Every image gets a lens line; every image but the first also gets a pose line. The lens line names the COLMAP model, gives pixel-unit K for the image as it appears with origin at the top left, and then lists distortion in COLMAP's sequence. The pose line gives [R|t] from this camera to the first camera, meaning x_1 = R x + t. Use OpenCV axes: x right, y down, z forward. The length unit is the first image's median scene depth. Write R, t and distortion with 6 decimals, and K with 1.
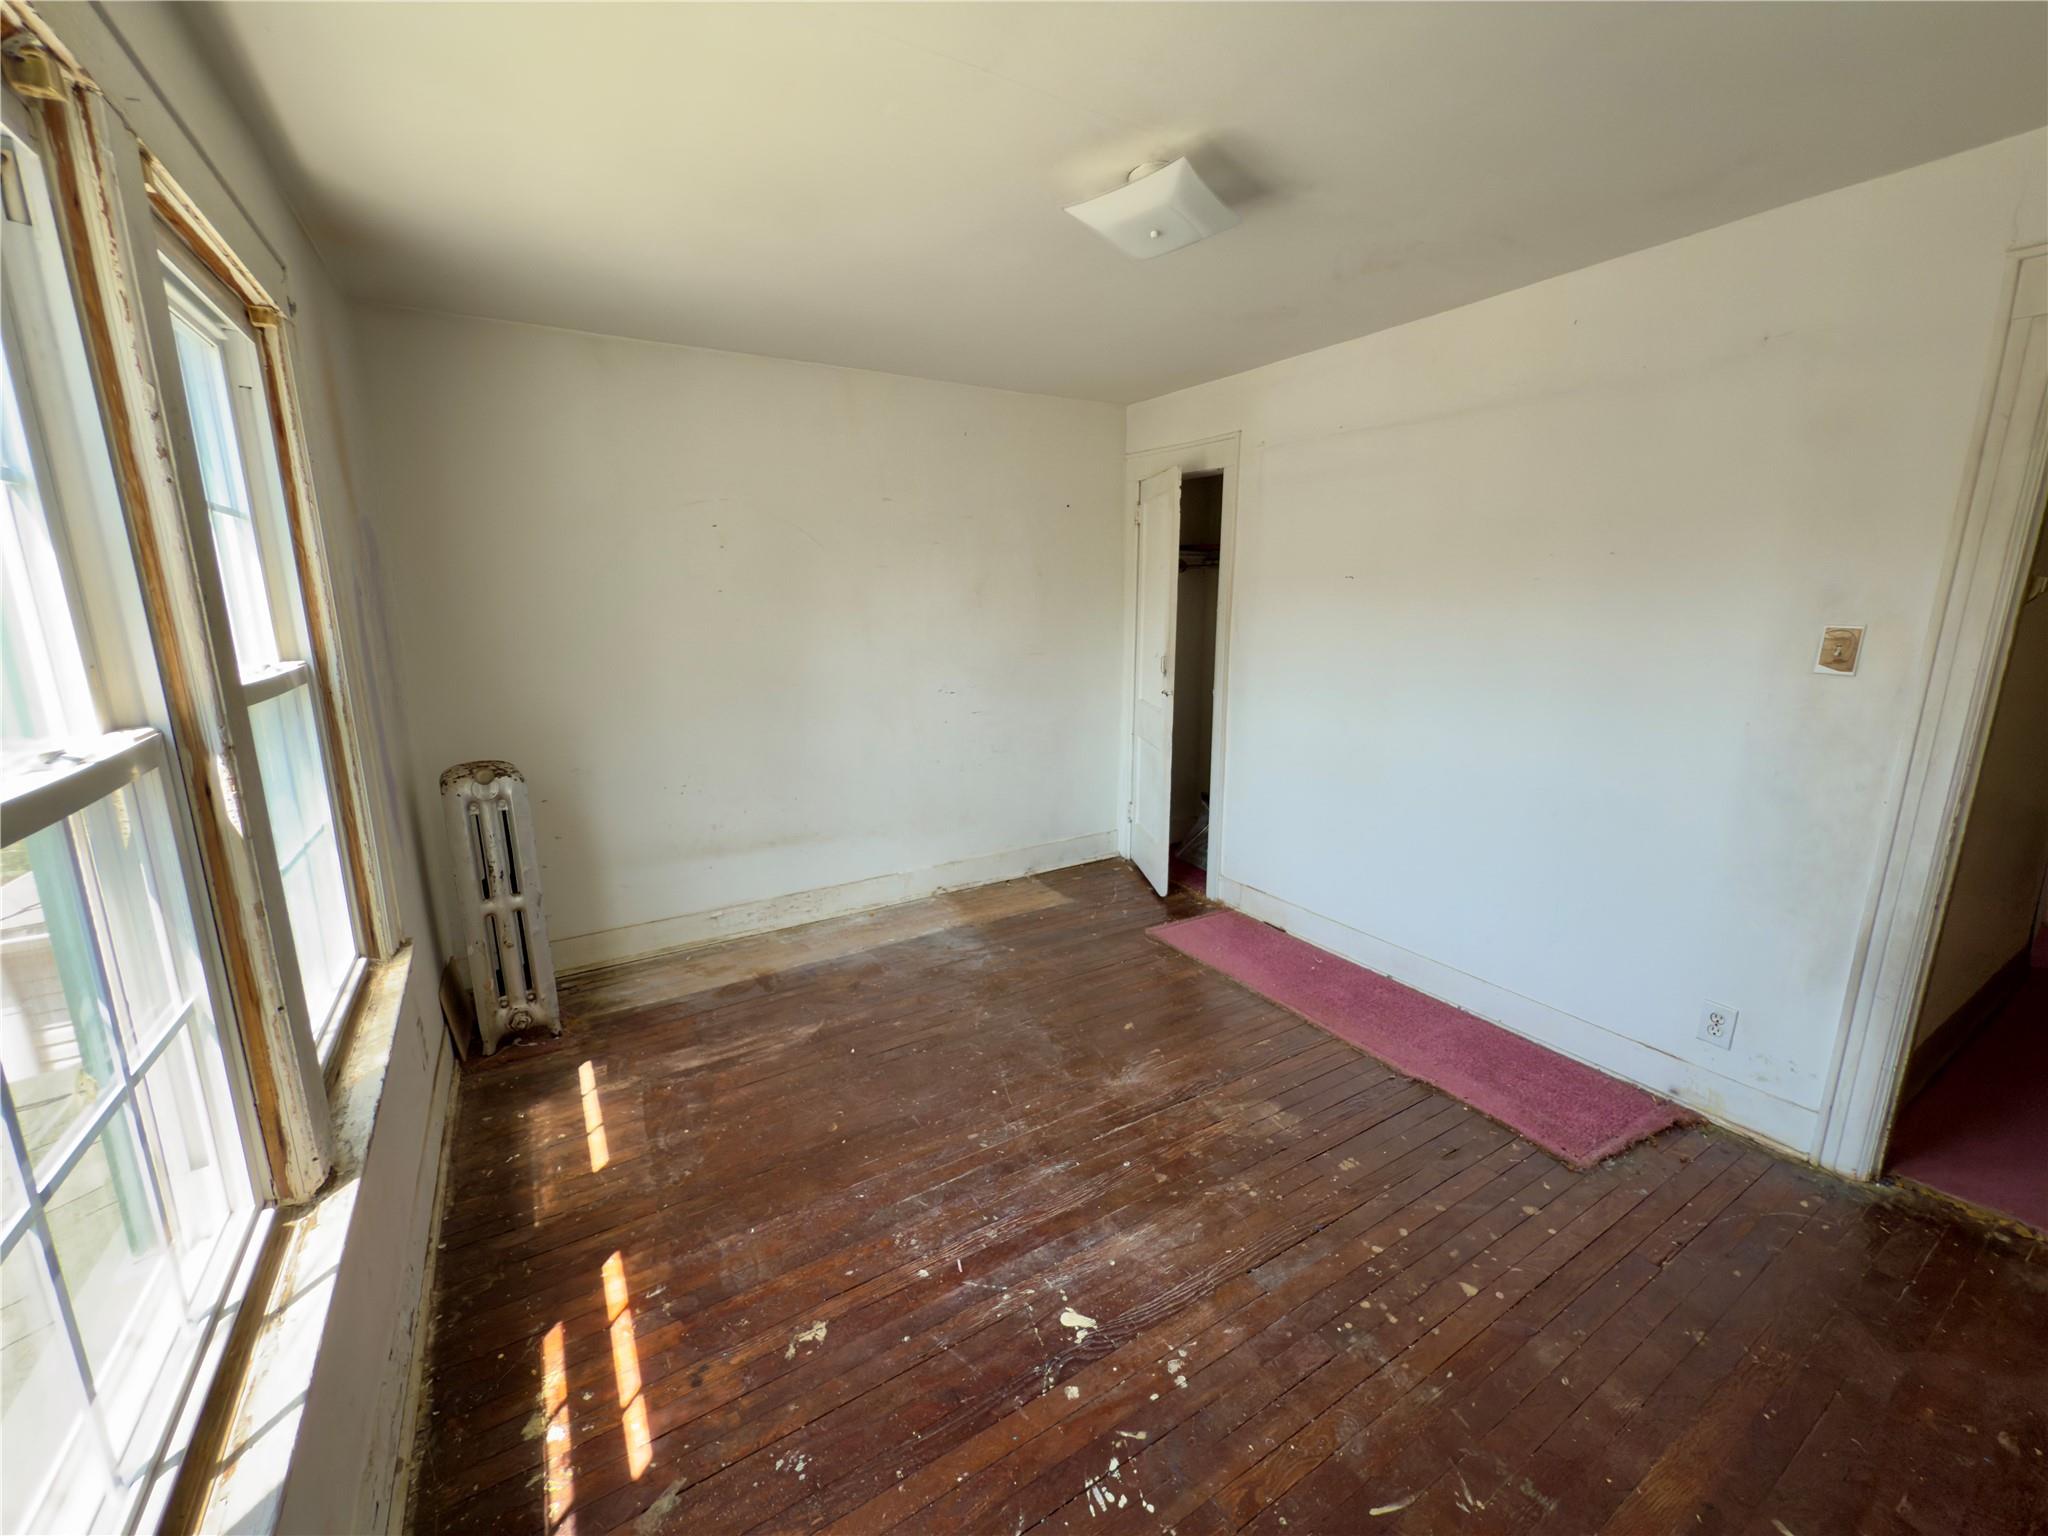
lens RADIAL K [[817.6, 0, 1021.7], [0, 817.6, 765.3], [0, 0, 1]] dist [-0.000346, 0.000084]
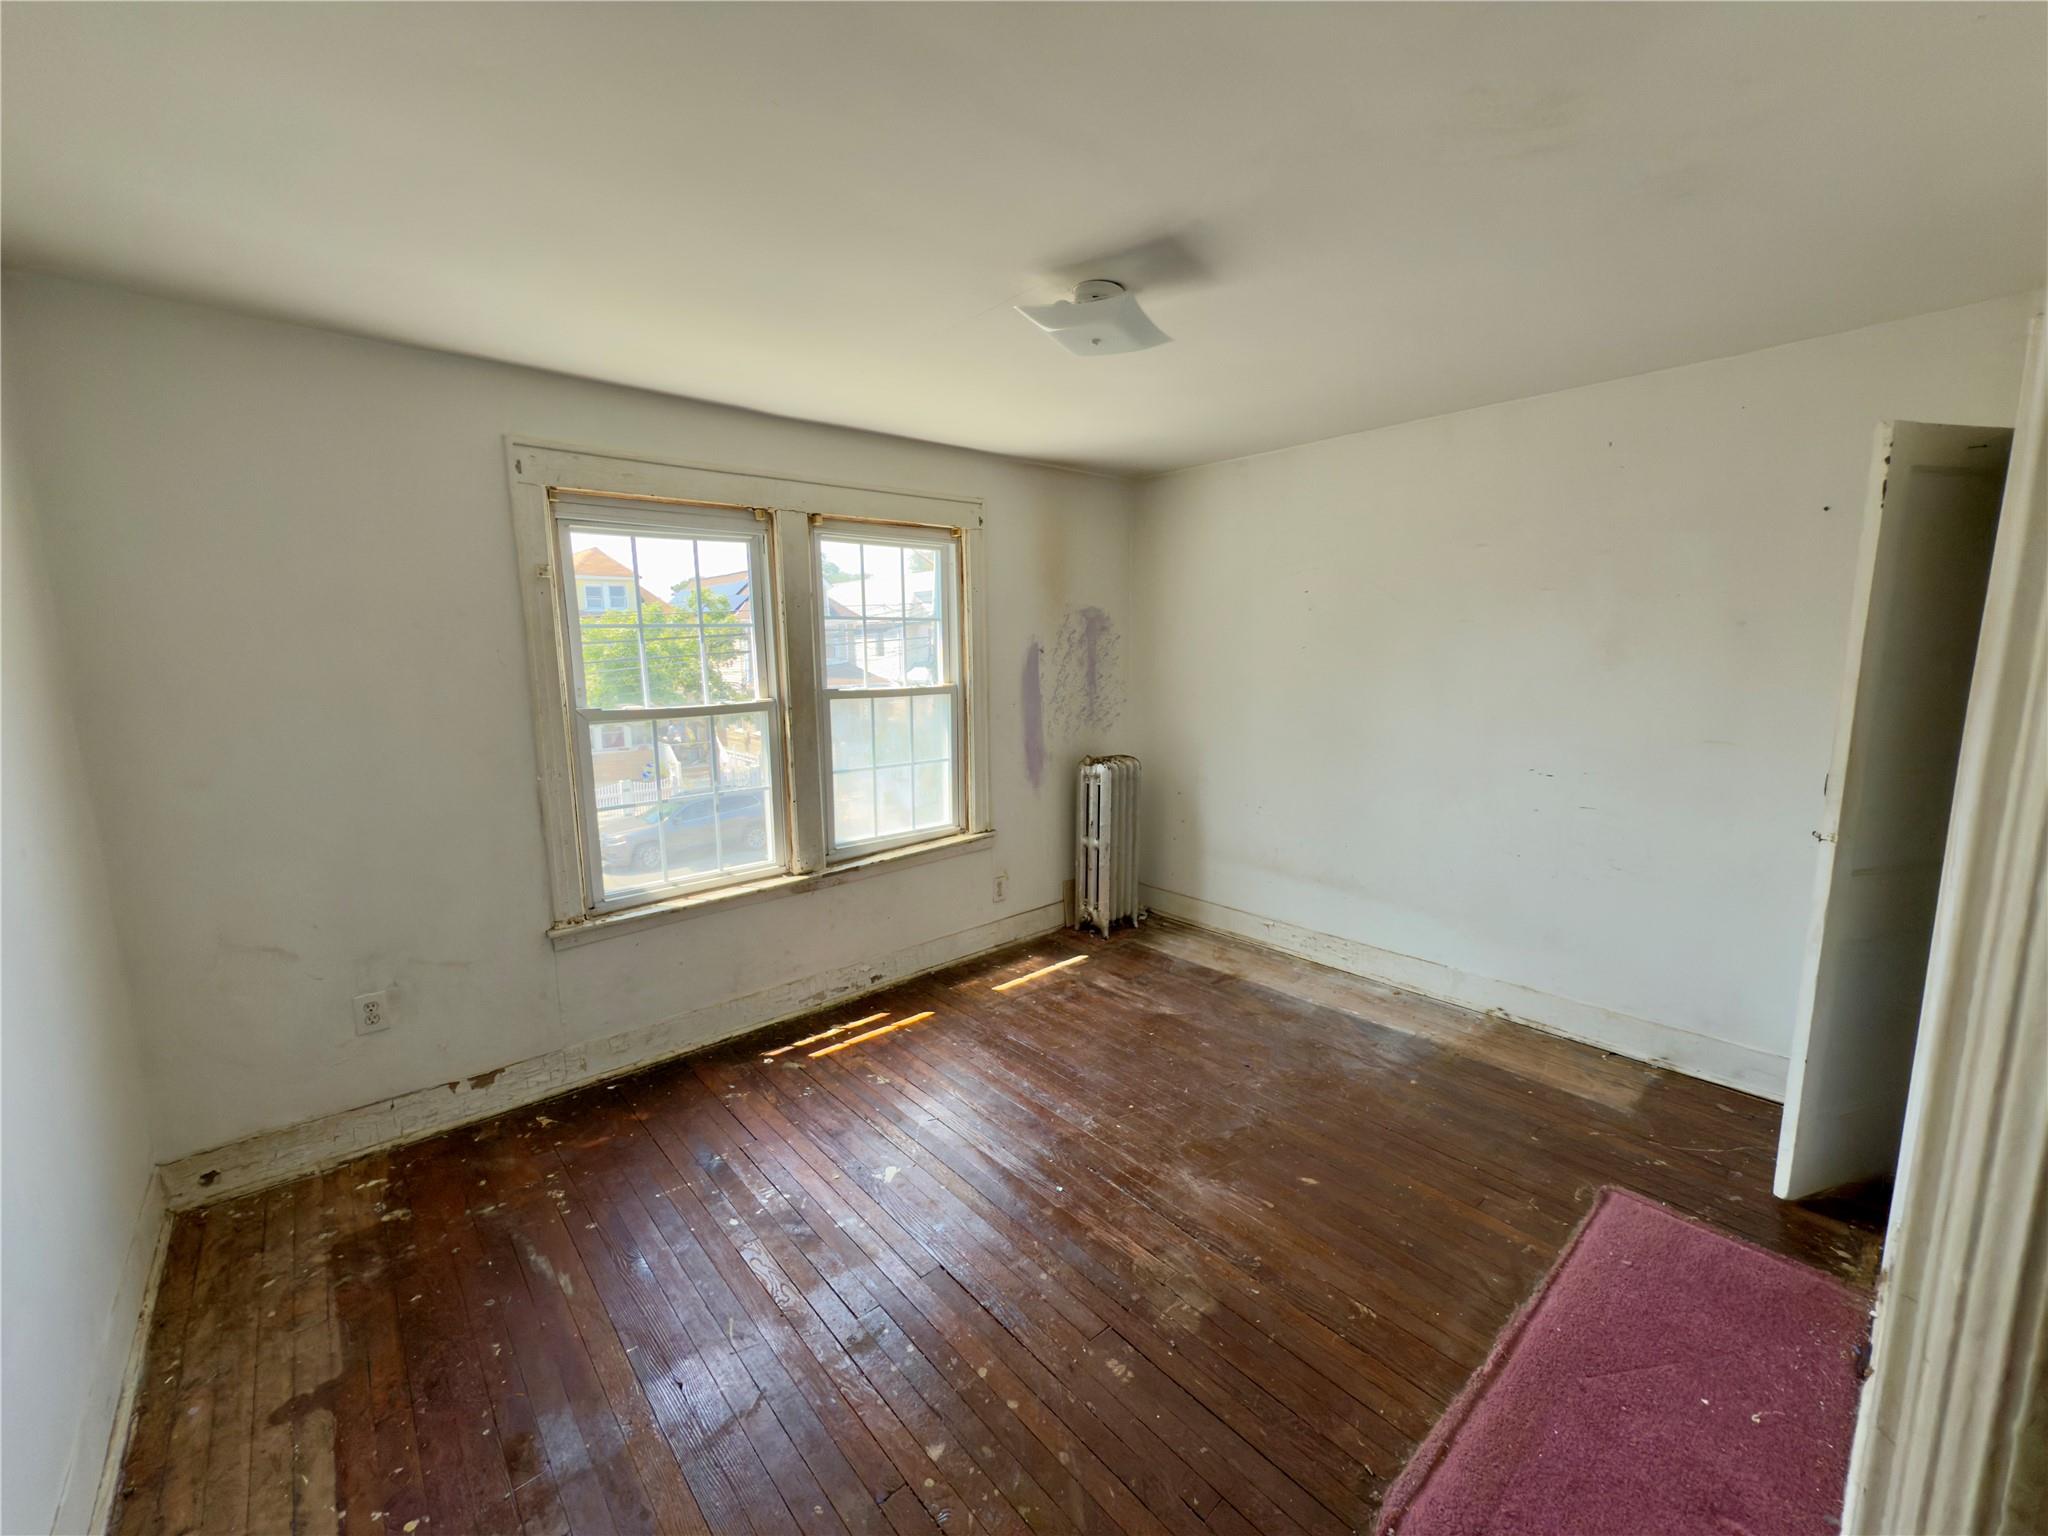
lens RADIAL K [[817.6, 0, 1029.0], [0, 817.6, 767.3], [0, 0, 1]] dist [-0.000346, 0.000084]
pose [[0.172130, 0.149303, -0.973694, 0.759196], [-0.191450, 0.974670, 0.115608, -0.117034], [0.966291, 0.166514, 0.196354, 0.461806]]
